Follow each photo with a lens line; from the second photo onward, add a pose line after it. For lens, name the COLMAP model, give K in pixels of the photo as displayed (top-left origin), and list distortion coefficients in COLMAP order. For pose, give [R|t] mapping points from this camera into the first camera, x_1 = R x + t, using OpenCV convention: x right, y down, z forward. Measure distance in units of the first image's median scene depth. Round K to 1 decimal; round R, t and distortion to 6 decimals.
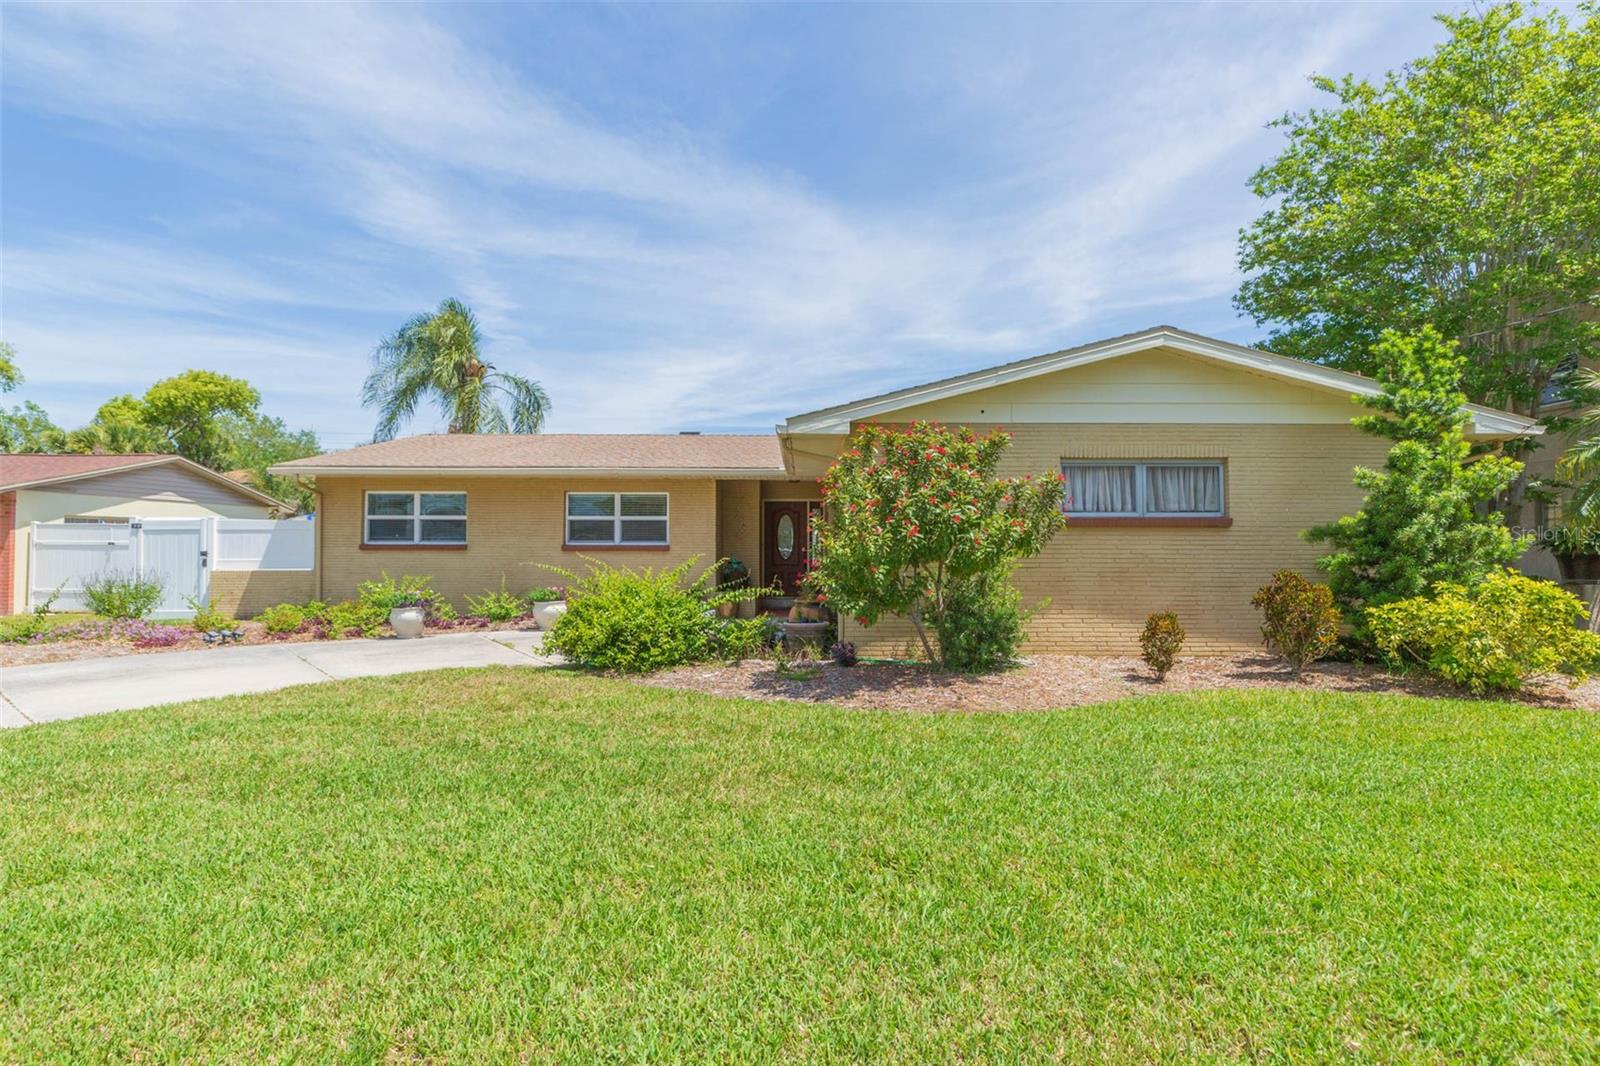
lens RADIAL K [[834.3, 0, 799.9], [0, 834.3, 542.7], [0, 0, 1]] dist [0.003358, 0.001085]
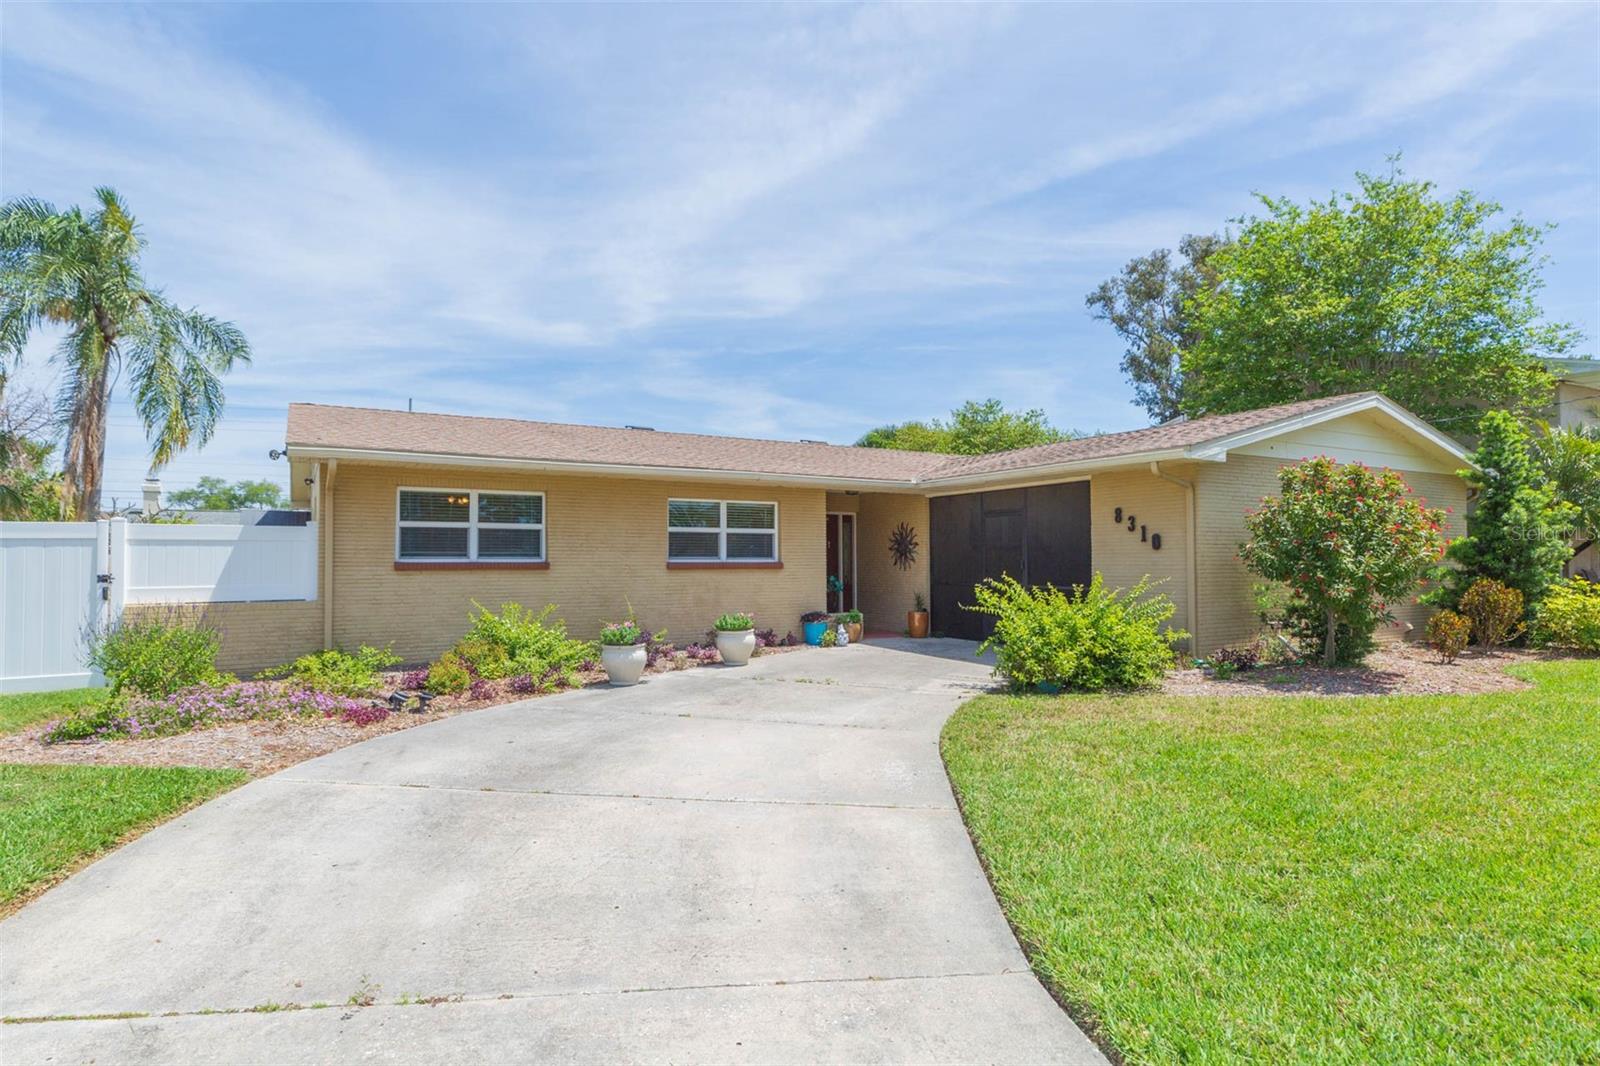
lens RADIAL K [[907.4, 0, 800.0], [0, 907.4, 533.0], [0, 0, 1]] dist [0.012165, 0.001534]
pose [[0.858601, 0.013307, 0.512472, -0.618222], [-0.002230, 0.999751, -0.022224, -0.006387], [-0.512639, 0.017939, 0.858417, 0.163657]]
